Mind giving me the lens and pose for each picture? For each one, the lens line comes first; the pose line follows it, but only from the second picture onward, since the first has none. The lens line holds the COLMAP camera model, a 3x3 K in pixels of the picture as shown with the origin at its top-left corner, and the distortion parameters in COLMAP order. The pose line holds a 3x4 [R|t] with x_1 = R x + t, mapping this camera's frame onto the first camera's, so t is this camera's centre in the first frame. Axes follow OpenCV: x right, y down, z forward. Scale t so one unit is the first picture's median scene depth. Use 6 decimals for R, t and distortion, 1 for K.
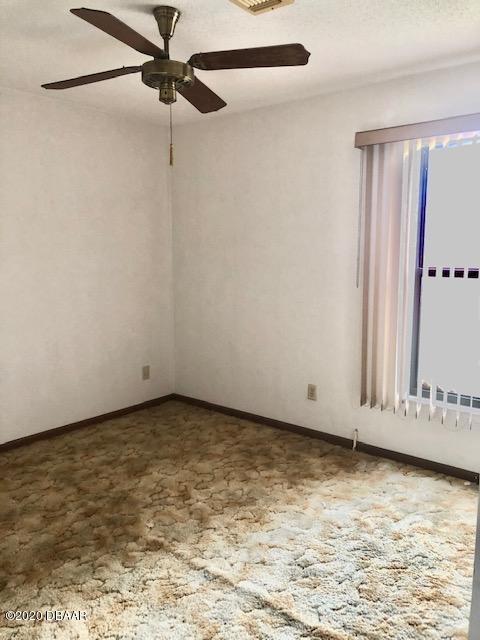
lens RADIAL K [[518.6, 0, 238.6], [0, 518.6, 318.4], [0, 0, 1]] dist [0.026195, -0.023009]
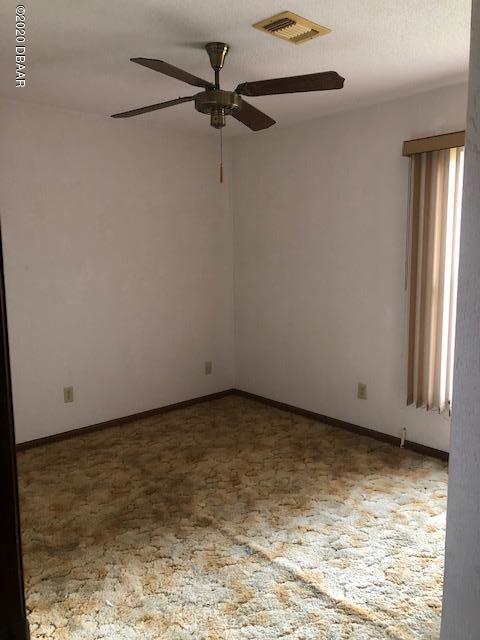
lens RADIAL K [[518.6, 0, 240.2], [0, 518.6, 321.1], [0, 0, 1]] dist [0.026195, -0.023009]
pose [[0.990358, 0.011754, -0.138030, 0.059497], [-0.010236, 0.999879, 0.011699, -0.010044], [0.138151, -0.010173, 0.990359, -0.087688]]
